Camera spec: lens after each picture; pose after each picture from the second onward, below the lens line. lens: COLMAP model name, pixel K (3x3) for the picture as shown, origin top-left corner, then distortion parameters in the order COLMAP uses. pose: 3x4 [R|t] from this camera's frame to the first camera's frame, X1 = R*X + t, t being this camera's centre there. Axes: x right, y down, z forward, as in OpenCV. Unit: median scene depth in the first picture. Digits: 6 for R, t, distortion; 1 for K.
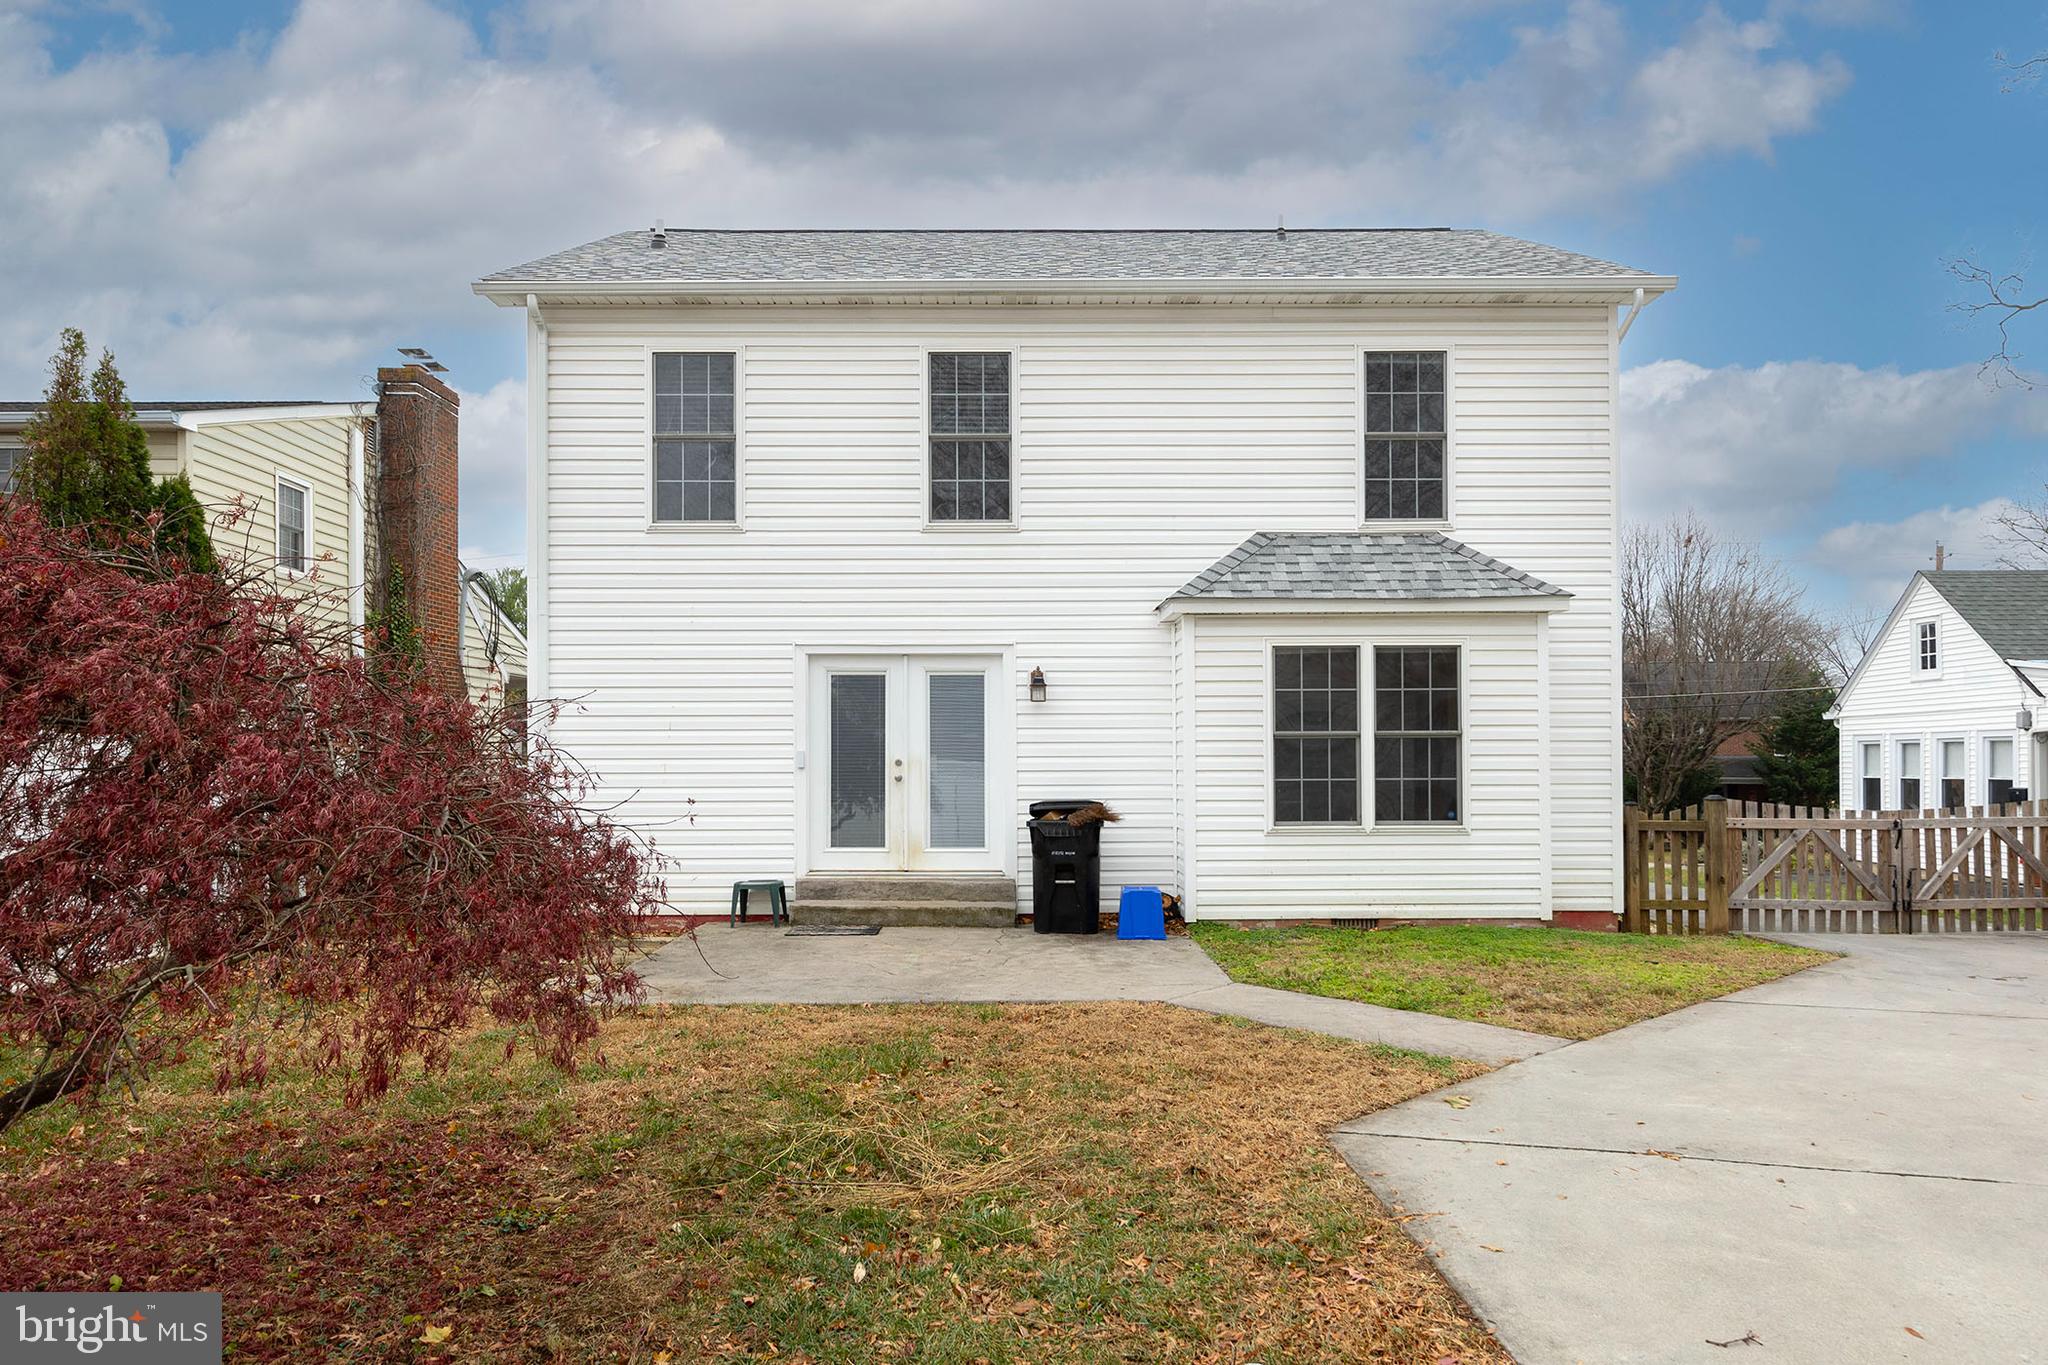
lens RADIAL K [[1297.5, 0, 1019.4], [0, 1297.5, 764.7], [0, 0, 1]] dist [0.009955, -0.000329]
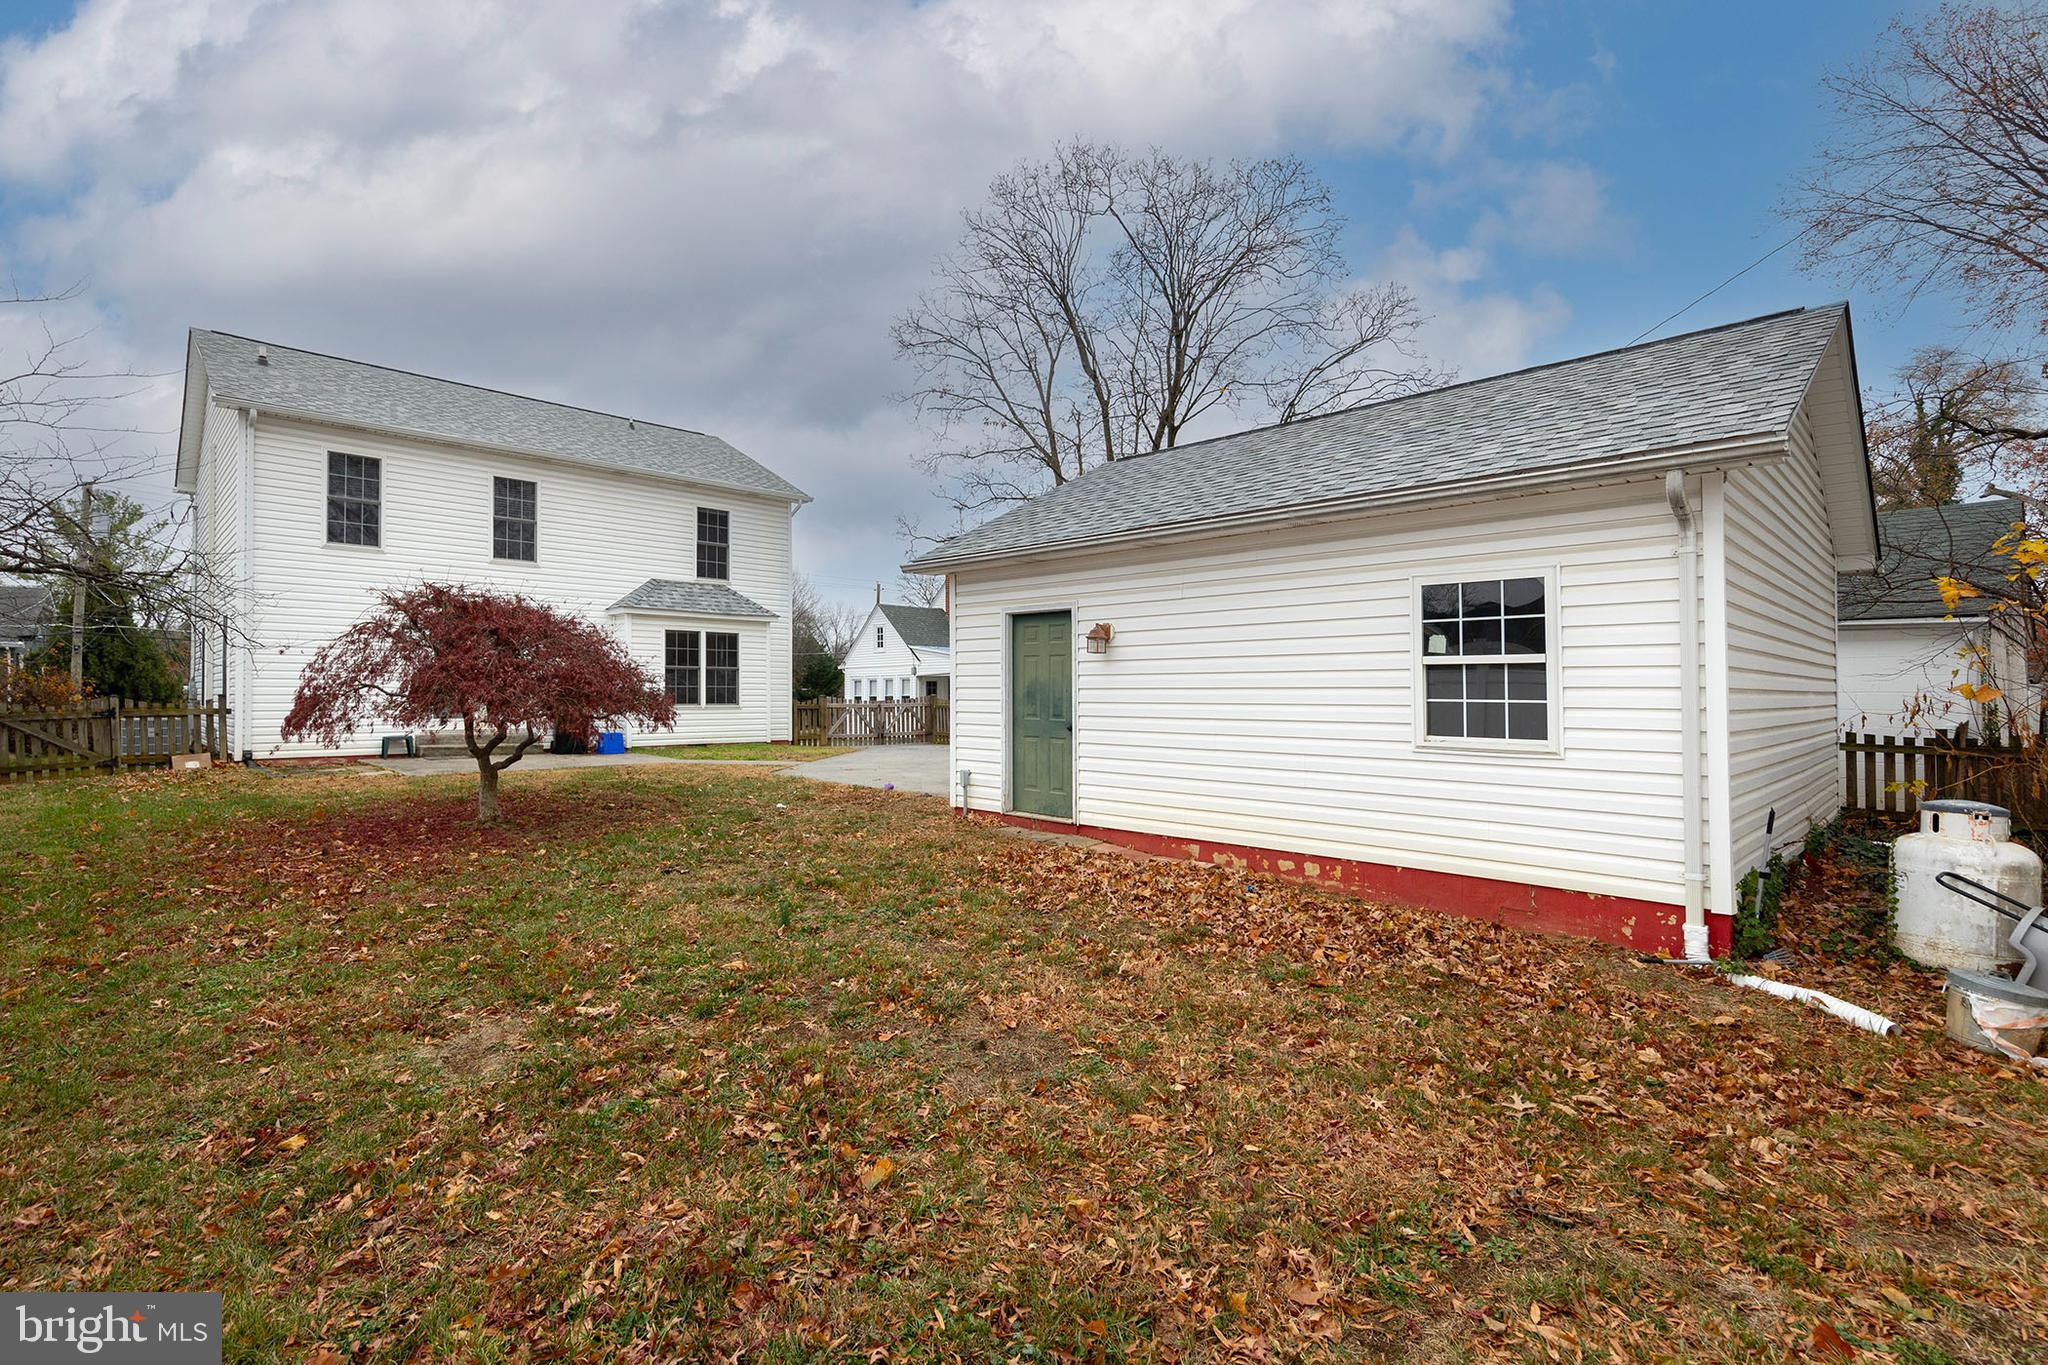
lens RADIAL K [[914.6, 0, 1021.3], [0, 914.6, 685.0], [0, 0, 1]] dist [-0.000077, 0.000003]
pose [[0.712493, 0.011907, 0.701578, -0.485385], [-0.001623, 0.999881, -0.015322, 0.032251], [-0.701677, 0.009778, 0.712428, -0.607611]]
